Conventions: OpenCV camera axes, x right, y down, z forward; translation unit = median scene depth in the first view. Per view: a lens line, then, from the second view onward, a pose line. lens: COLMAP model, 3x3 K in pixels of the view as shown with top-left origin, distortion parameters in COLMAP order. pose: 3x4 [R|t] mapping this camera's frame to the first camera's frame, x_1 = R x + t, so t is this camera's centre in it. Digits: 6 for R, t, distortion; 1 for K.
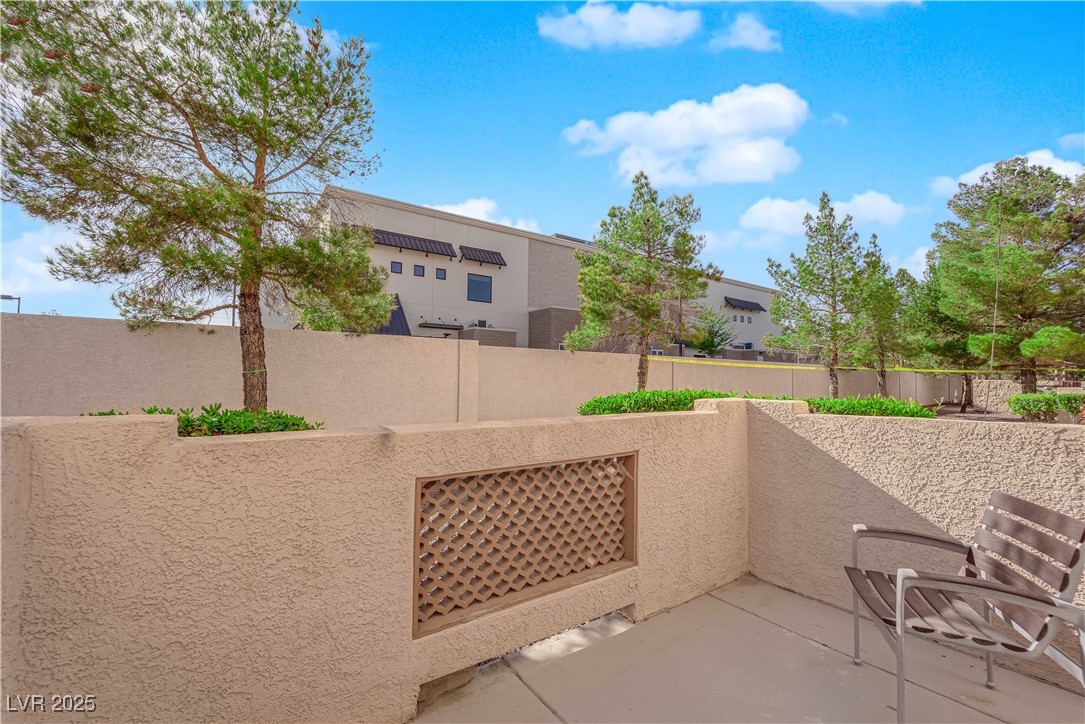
lens RADIAL K [[440.0, 0, 542.5], [0, 440.0, 362.0], [0, 0, 1]] dist [-0.010843, -0.000308]
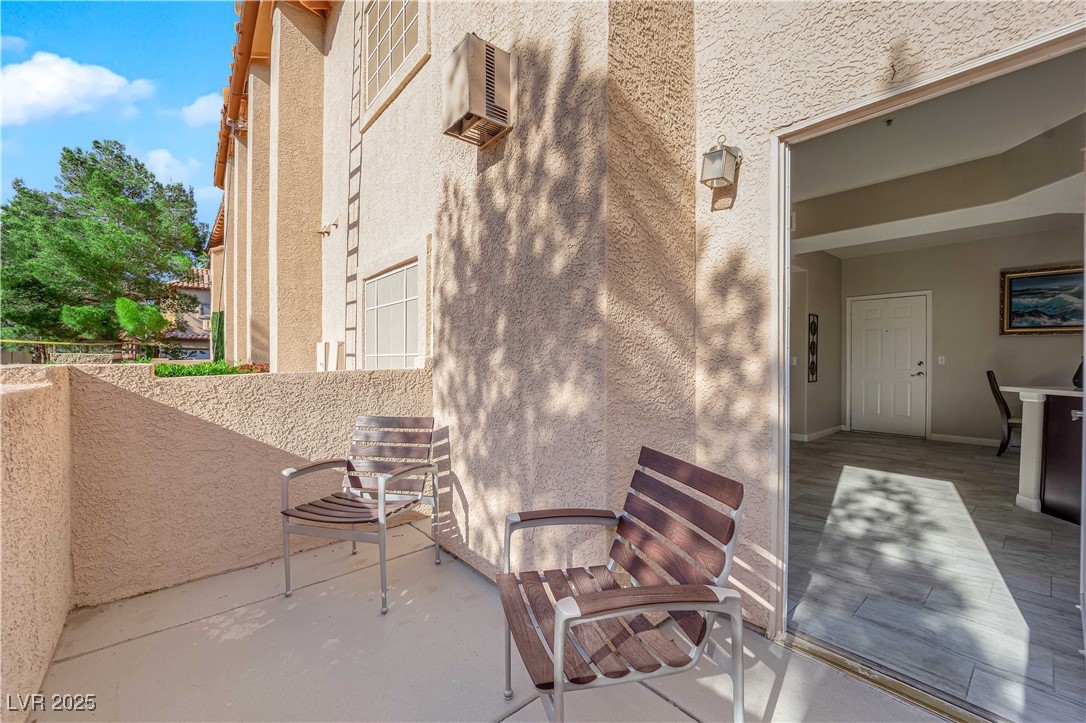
lens RADIAL K [[436.3, 0, 542.4], [0, 436.3, 359.1], [0, 0, 1]] dist [-0.008701, -0.004605]
pose [[-0.070507, -0.015863, 0.997385, -0.267927], [-0.038060, 0.999188, 0.013201, 0.040926], [-0.996785, -0.037030, -0.071053, 0.310908]]
